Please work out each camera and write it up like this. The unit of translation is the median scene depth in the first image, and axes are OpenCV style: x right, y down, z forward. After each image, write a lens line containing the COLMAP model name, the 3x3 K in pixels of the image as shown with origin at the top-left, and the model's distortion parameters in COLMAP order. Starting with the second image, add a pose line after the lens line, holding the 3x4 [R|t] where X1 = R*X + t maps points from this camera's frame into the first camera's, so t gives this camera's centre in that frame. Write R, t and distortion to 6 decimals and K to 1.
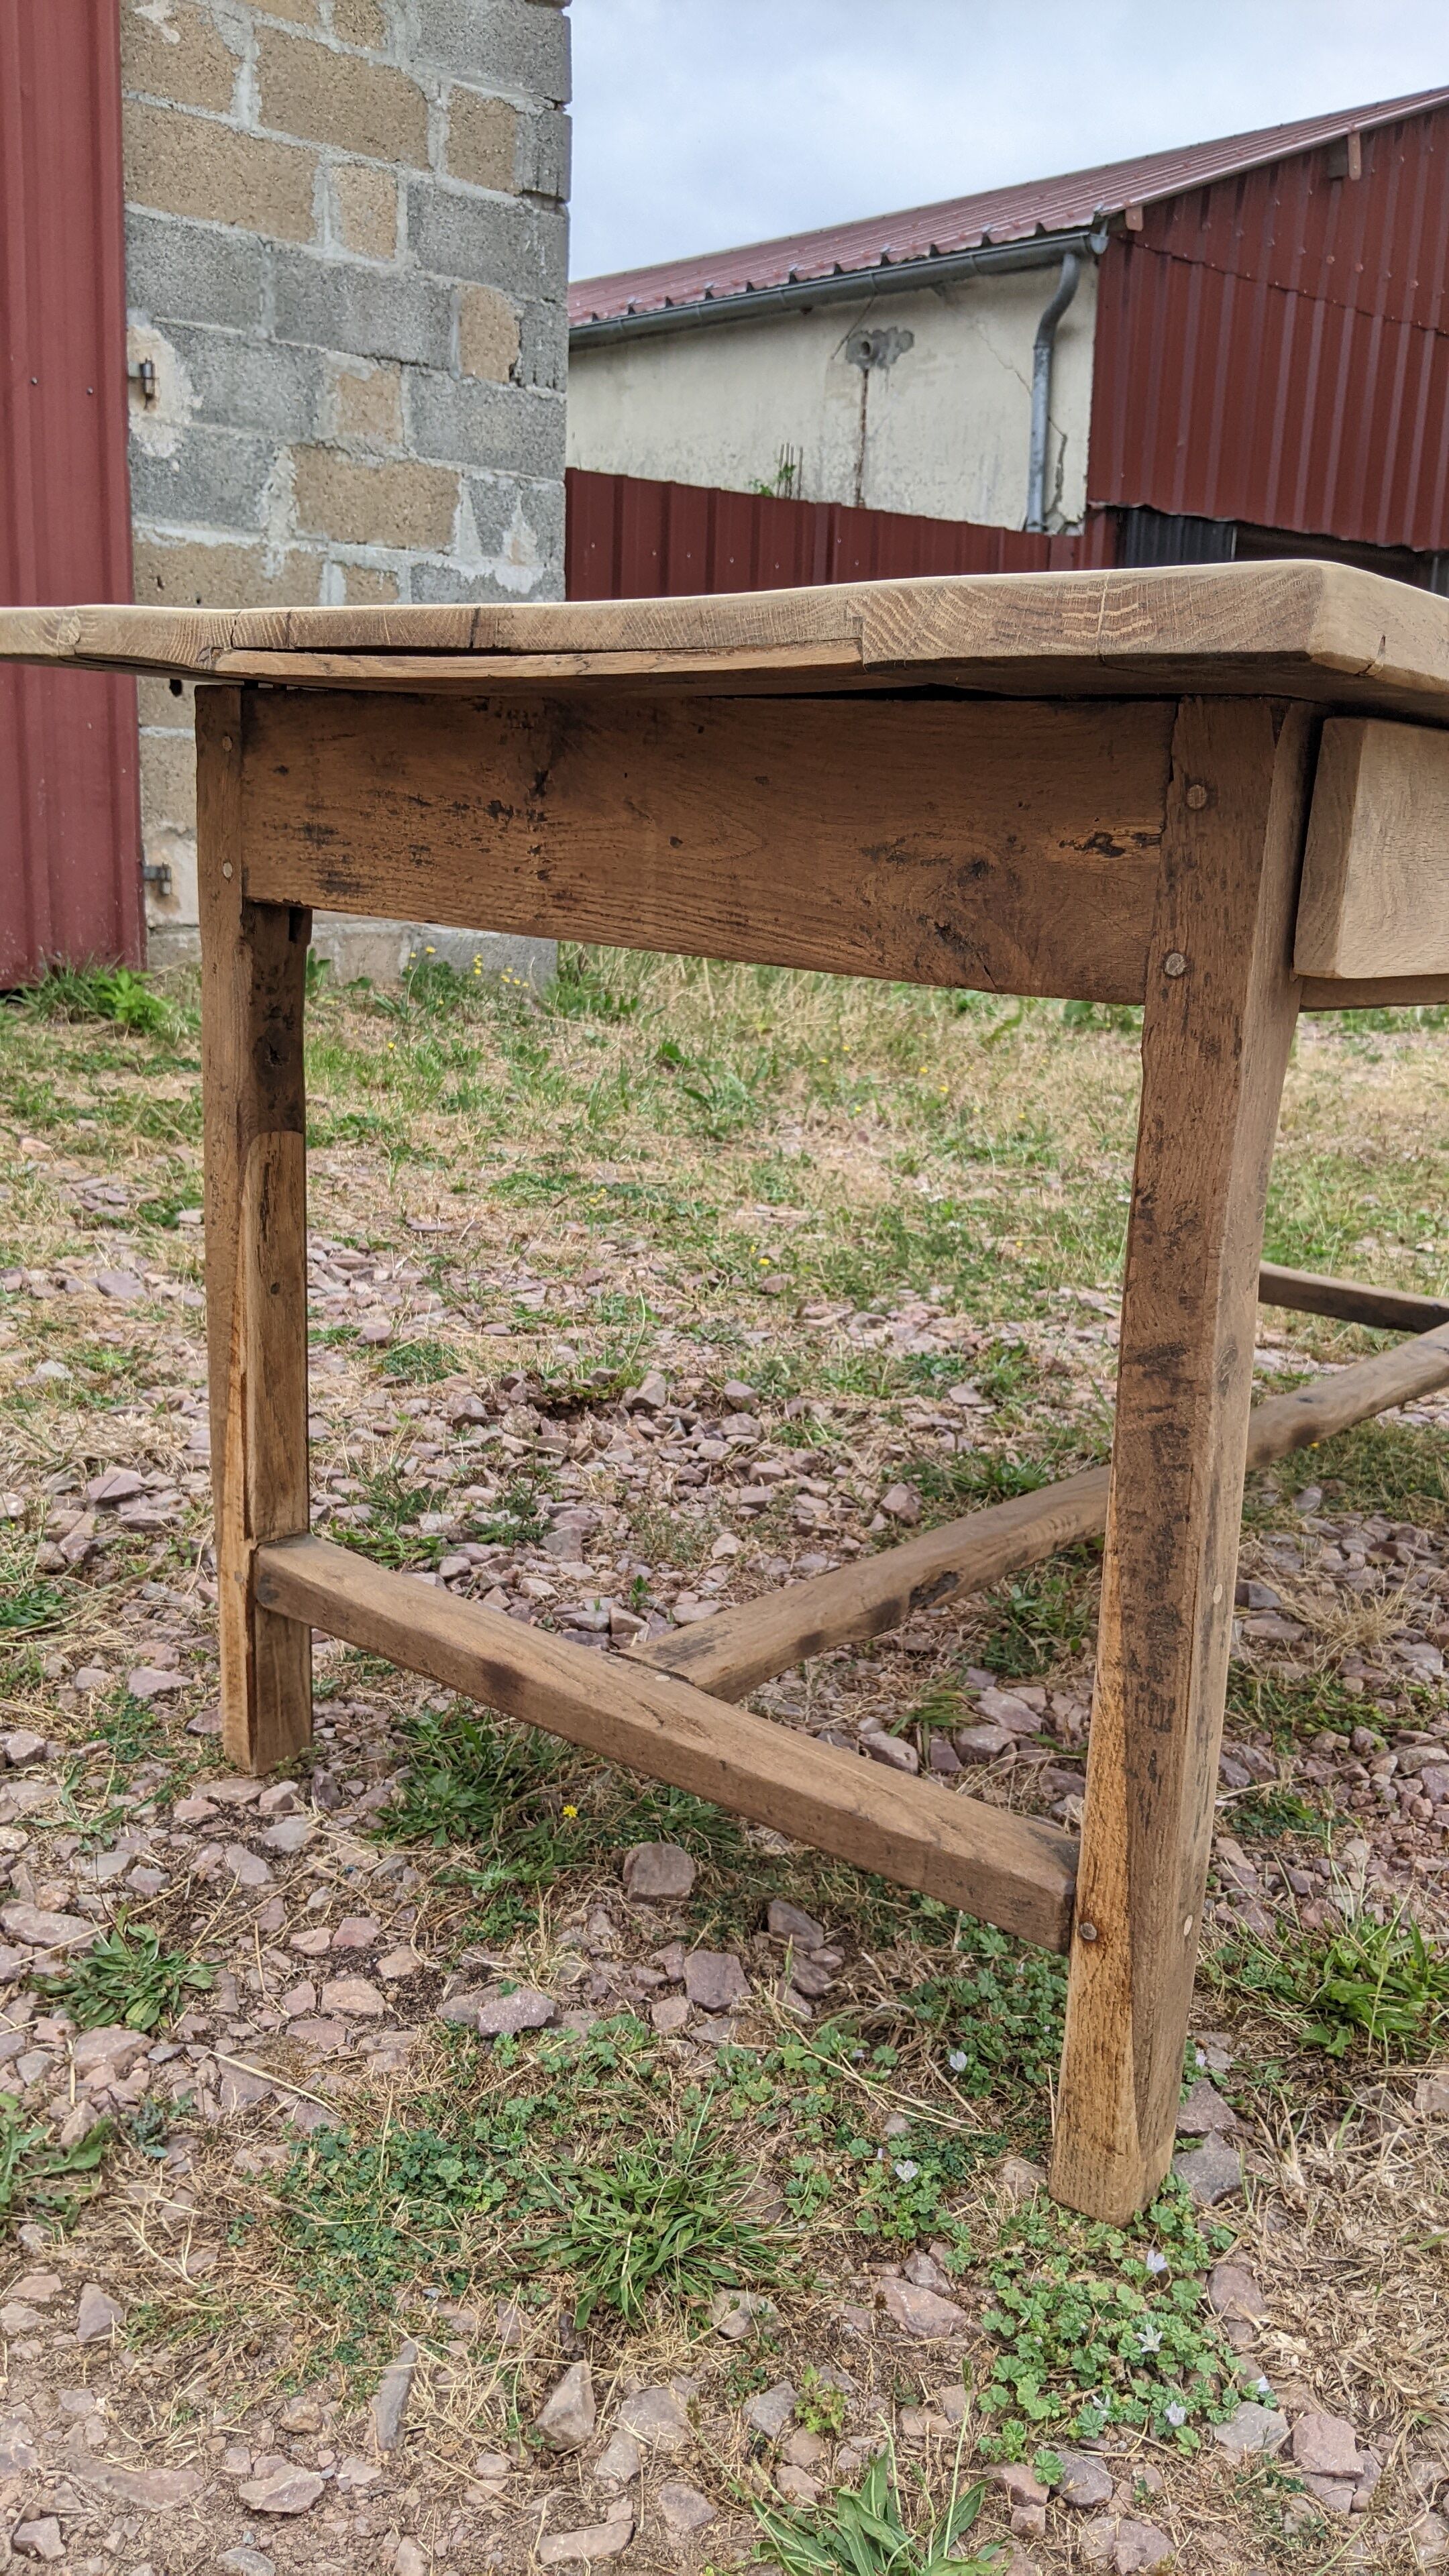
lens RADIAL K [[2090.1, 0, 724.5], [0, 2090.1, 1288.0], [0, 0, 1]] dist [0.062599, -0.133636]
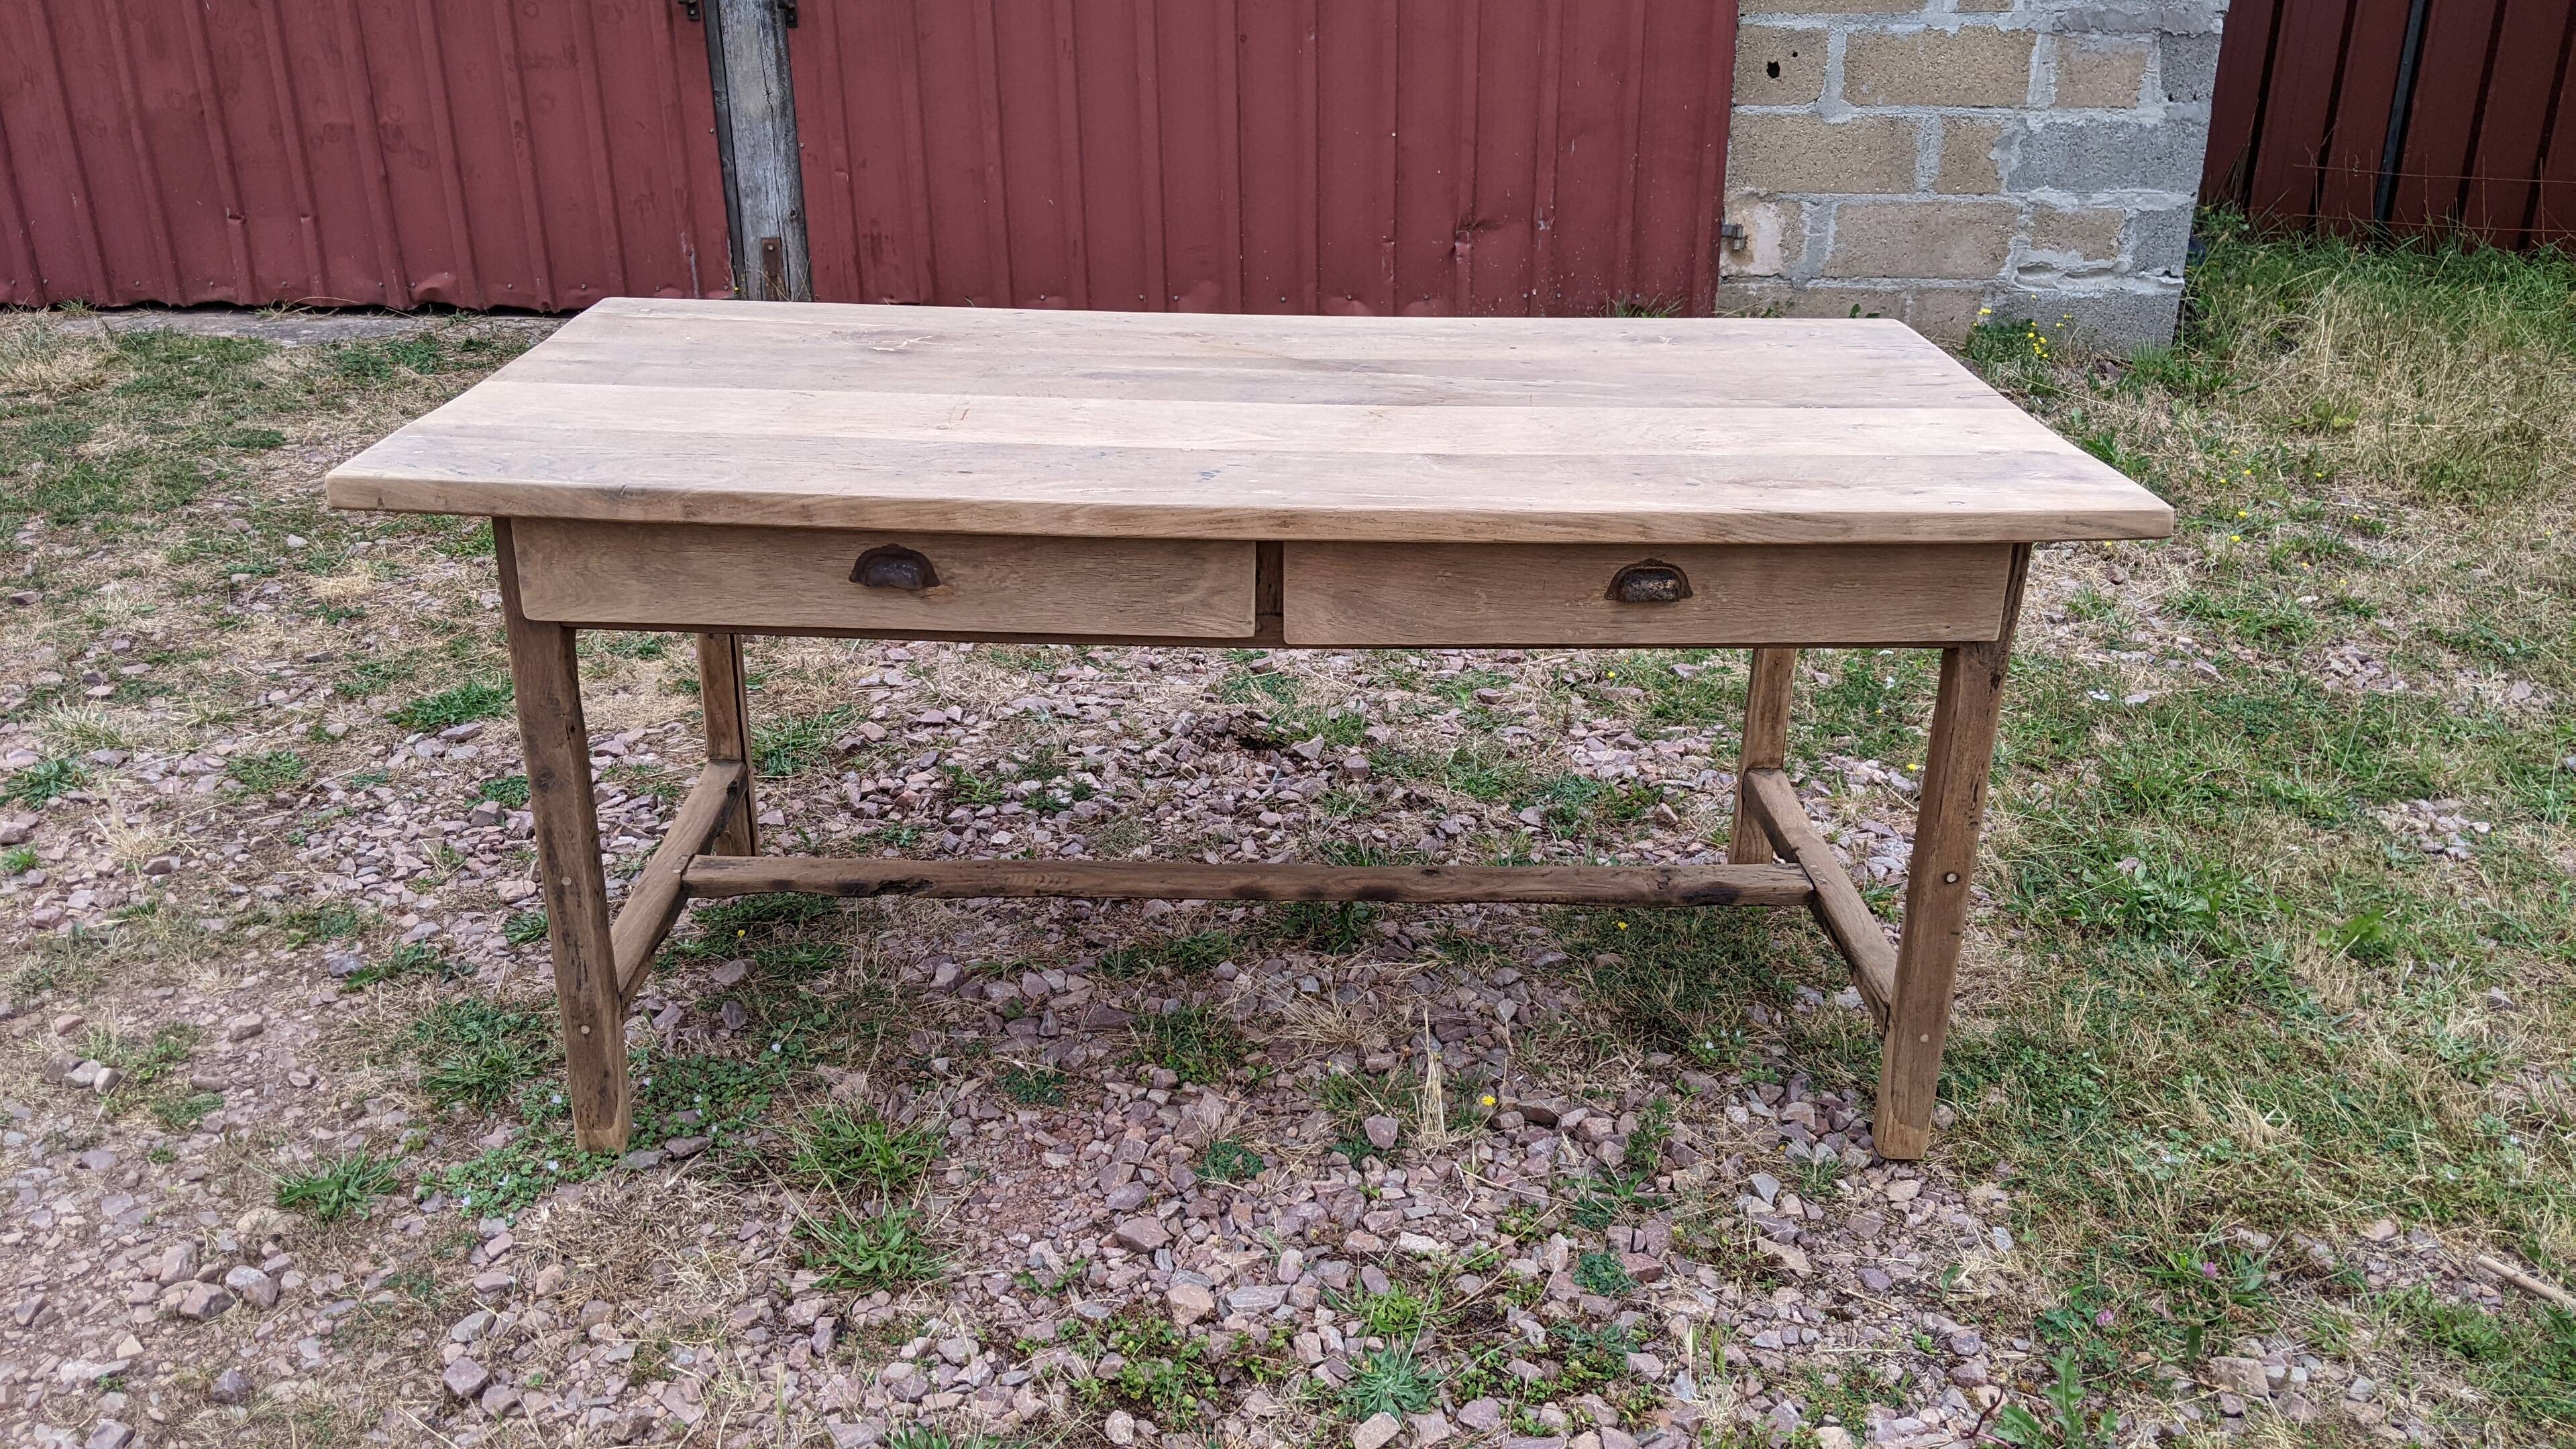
lens RADIAL K [[2090.1, 0, 1307.2], [0, 2090.1, 728.7], [0, 0, 1]] dist [0.062599, -0.133636]
pose [[0.670512, 0.250428, -0.698354, 1.612195], [-0.163093, 0.968036, 0.190544, -0.394782], [0.723750, -0.013865, 0.689923, 0.042290]]
